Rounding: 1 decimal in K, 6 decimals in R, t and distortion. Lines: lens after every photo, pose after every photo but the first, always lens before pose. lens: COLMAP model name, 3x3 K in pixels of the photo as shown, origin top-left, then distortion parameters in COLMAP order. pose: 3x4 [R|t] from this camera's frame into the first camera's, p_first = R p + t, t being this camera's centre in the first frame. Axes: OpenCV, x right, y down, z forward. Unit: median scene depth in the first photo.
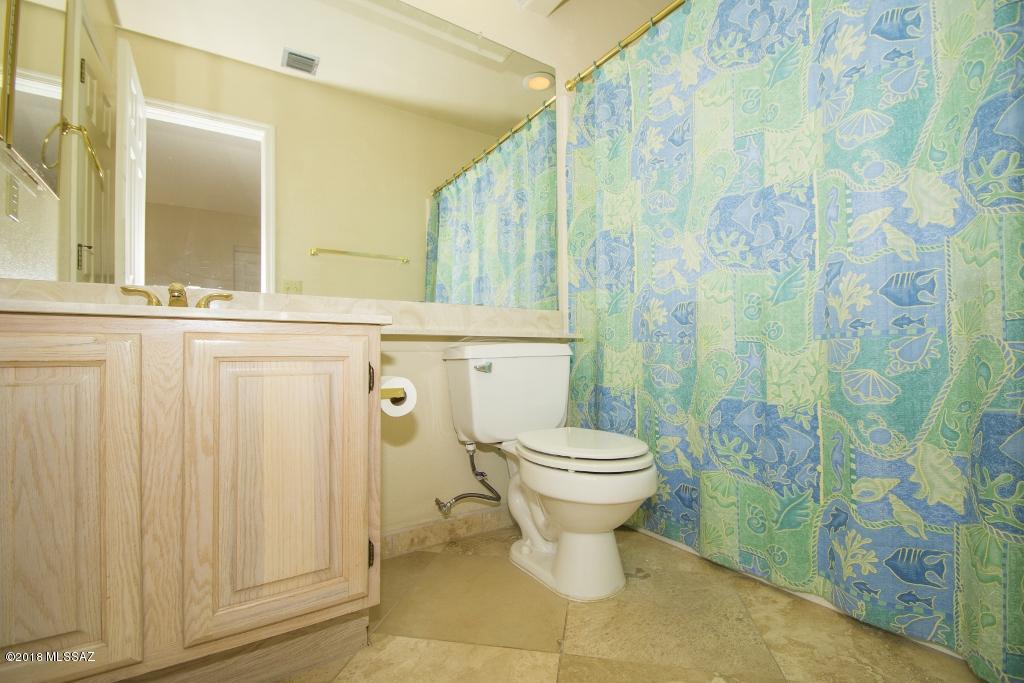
lens RADIAL K [[448.9, 0, 506.6], [0, 448.9, 346.2], [0, 0, 1]] dist [0.001057, -0.012044]
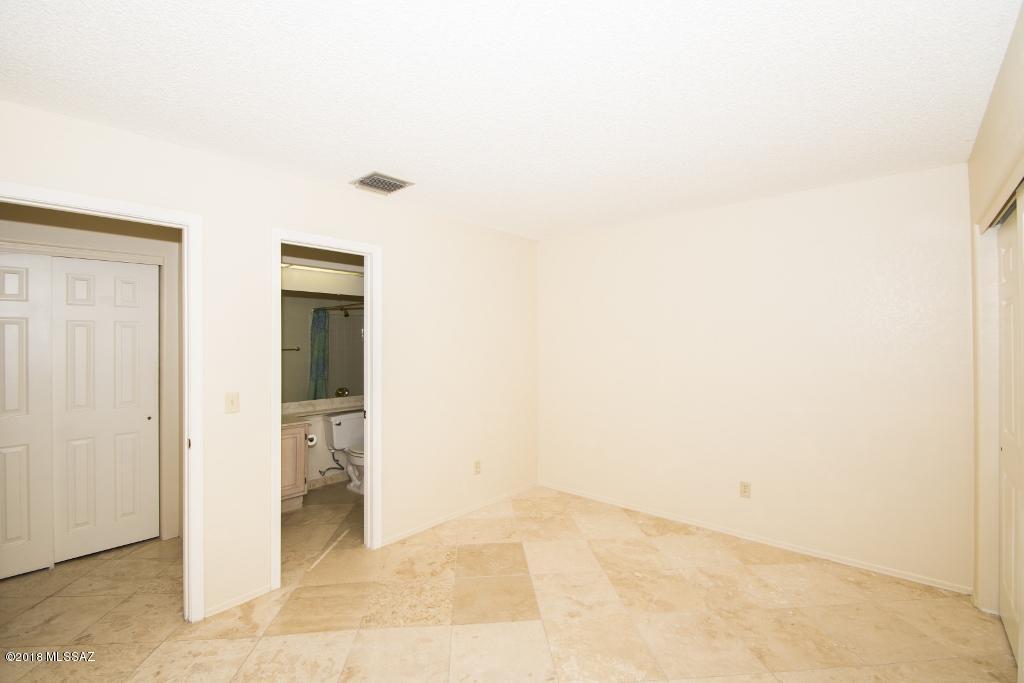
lens RADIAL K [[448.9, 0, 506.6], [0, 448.9, 346.2], [0, 0, 1]] dist [0.001057, -0.012044]
pose [[0.960229, 0.013897, 0.278869, 0.172346], [-0.021303, 0.999496, 0.023546, -0.520505], [-0.278401, -0.028550, 0.960040, -1.982065]]
